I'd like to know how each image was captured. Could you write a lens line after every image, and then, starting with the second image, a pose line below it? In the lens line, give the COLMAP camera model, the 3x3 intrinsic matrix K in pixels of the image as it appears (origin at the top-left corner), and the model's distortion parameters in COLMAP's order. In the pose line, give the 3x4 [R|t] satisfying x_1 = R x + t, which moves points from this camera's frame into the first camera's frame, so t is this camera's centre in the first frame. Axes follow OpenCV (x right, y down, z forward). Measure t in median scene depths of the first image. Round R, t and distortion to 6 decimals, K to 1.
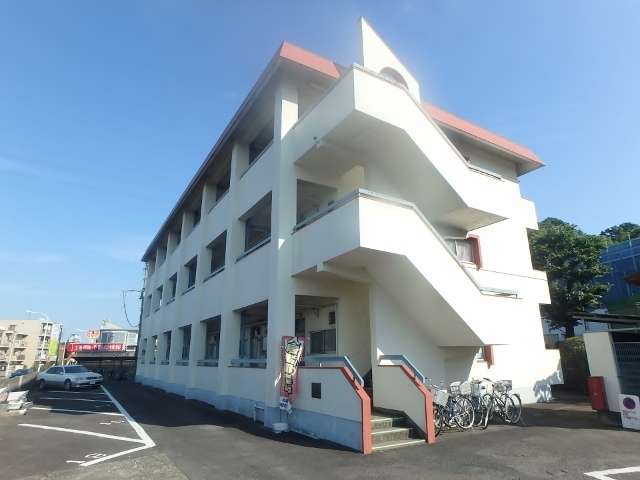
lens RADIAL K [[391.7, 0, 322.3], [0, 391.7, 241.4], [0, 0, 1]] dist [-0.007601, 0.006527]
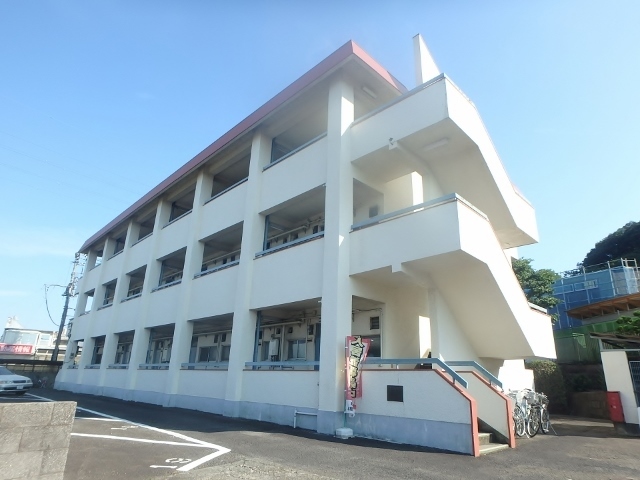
lens RADIAL K [[391.7, 0, 319.9], [0, 391.7, 241.6], [0, 0, 1]] dist [-0.007601, 0.006527]
pose [[0.973591, 0.112069, 0.198900, -0.356825], [-0.102560, 0.993063, -0.057517, 0.069622], [-0.203966, 0.035599, 0.978330, 0.067037]]
